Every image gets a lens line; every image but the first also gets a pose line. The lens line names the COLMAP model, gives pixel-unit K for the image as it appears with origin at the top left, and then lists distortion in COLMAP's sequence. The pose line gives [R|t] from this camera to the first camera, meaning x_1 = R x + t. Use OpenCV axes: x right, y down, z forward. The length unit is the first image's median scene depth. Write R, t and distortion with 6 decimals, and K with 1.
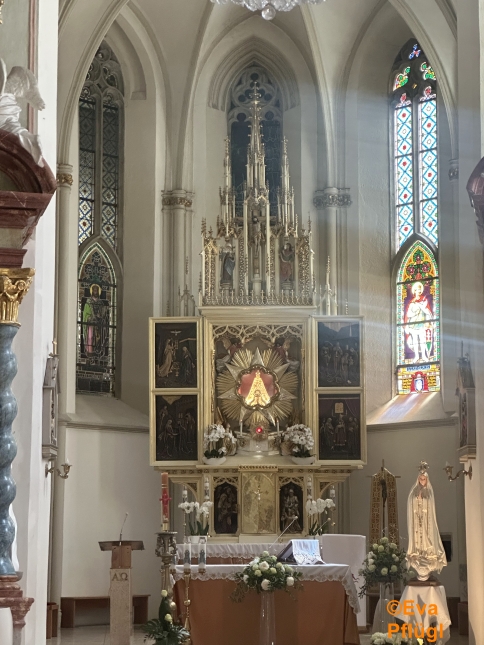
lens RADIAL K [[1487.7, 0, 241.2], [0, 1487.7, 336.2], [0, 0, 1]] dist [0.025068, 0.230781]
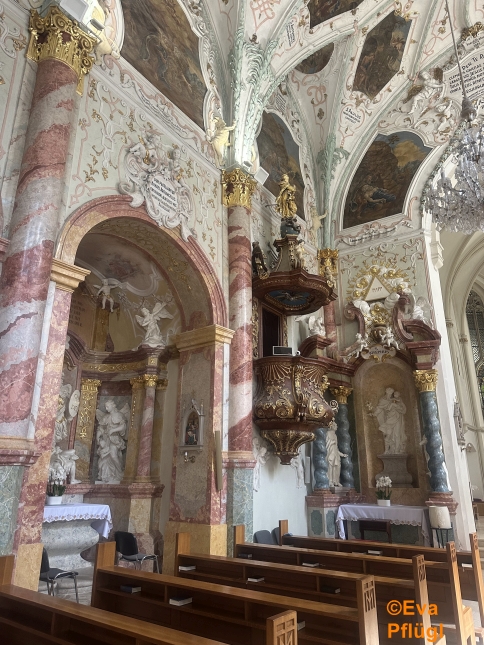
lens RADIAL K [[453.5, 0, 242.0], [0, 453.5, 322.5], [0, 0, 1]] dist [0.053926, -0.064109]
pose [[0.815473, -0.179991, -0.550097, 0.020072], [0.074675, 0.975193, -0.208382, 0.008881], [0.573957, 0.128852, 0.808684, 0.074814]]
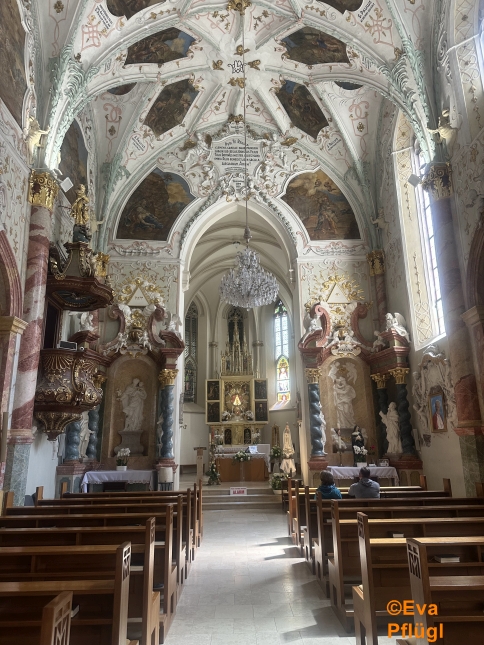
lens RADIAL K [[453.5, 0, 242.0], [0, 453.5, 322.5], [0, 0, 1]] dist [0.053926, -0.064109]
pose [[0.999446, -0.005527, 0.032808, -0.011087], [0.009650, 0.991869, -0.126900, -0.009298], [-0.031839, 0.127146, 0.991373, -0.055931]]
